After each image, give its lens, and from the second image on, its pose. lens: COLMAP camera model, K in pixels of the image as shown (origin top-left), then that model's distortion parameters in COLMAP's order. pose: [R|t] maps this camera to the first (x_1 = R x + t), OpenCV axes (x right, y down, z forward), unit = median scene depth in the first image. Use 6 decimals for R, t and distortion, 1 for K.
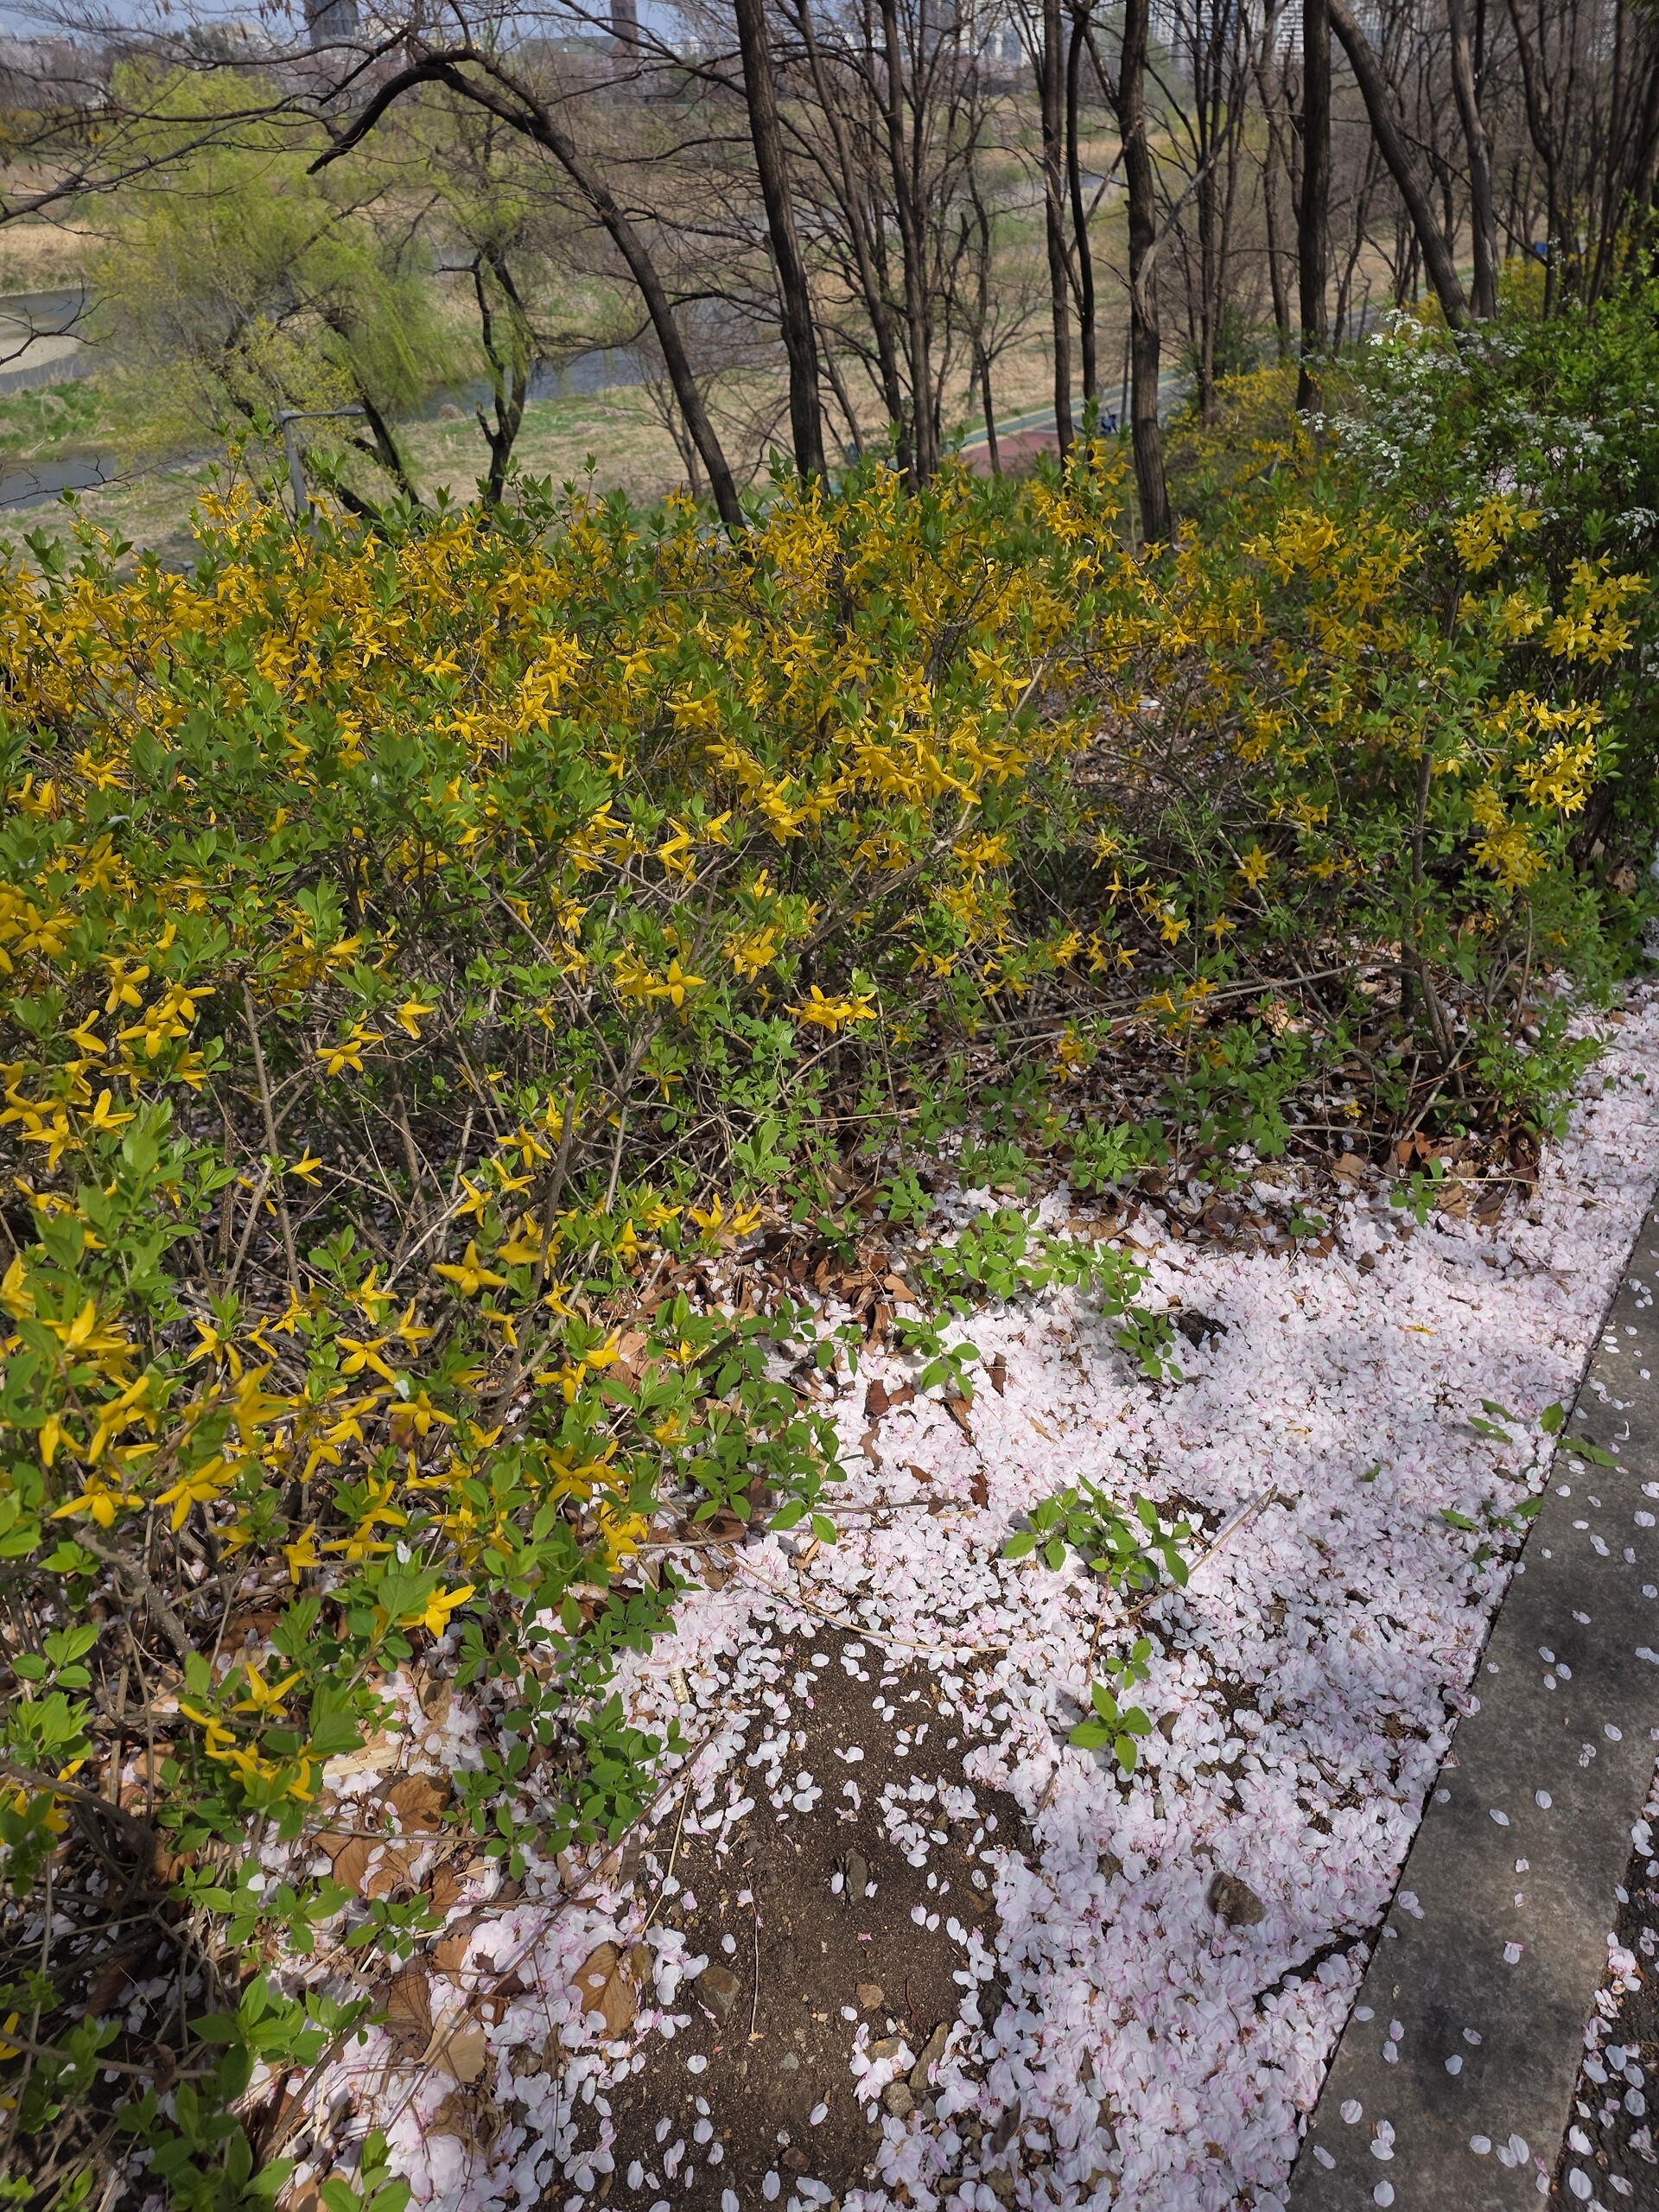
lens RADIAL K [[1496.0, 0, 829.5], [0, 1496.0, 1106.0], [0, 0, 1]] dist [0.046200, -0.003981]
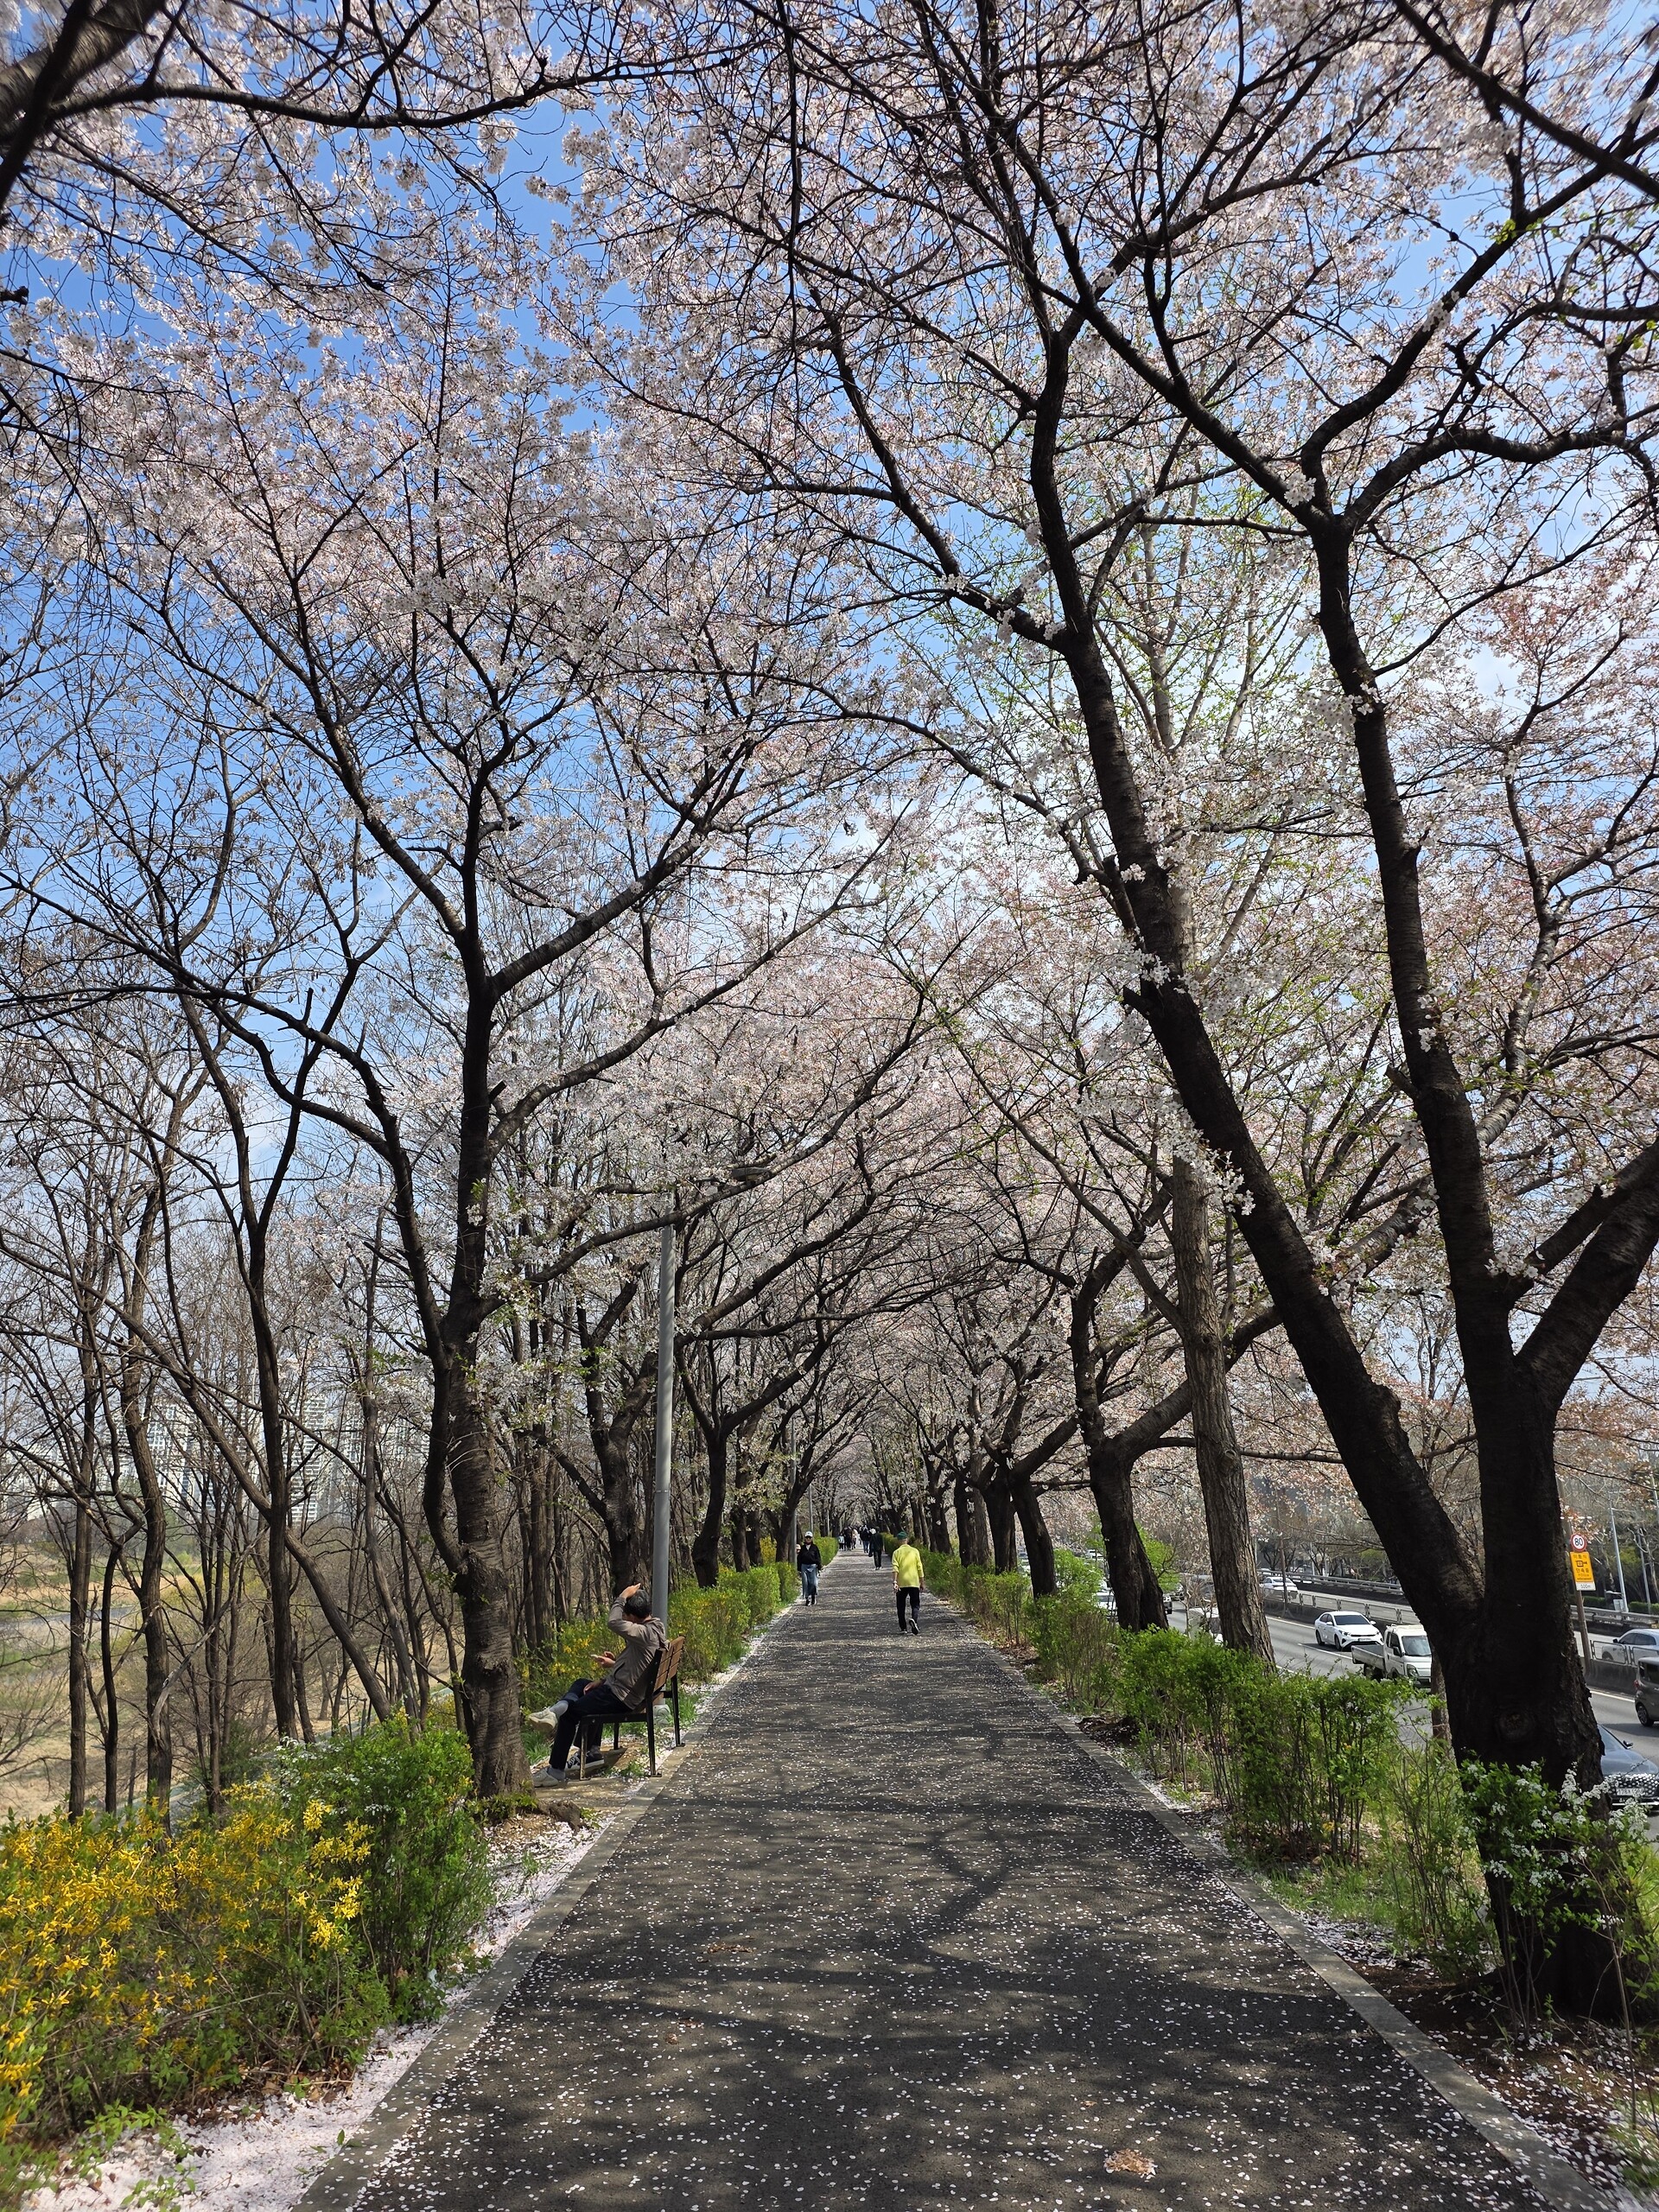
lens RADIAL K [[1496.0, 0, 829.5], [0, 1496.0, 1106.0], [0, 0, 1]] dist [0.046200, -0.003981]
pose [[0.838291, 0.157247, 0.522055, -0.063010], [0.296148, 0.672623, -0.678140, 0.134759], [-0.457782, 0.723085, 0.517286, -0.266551]]
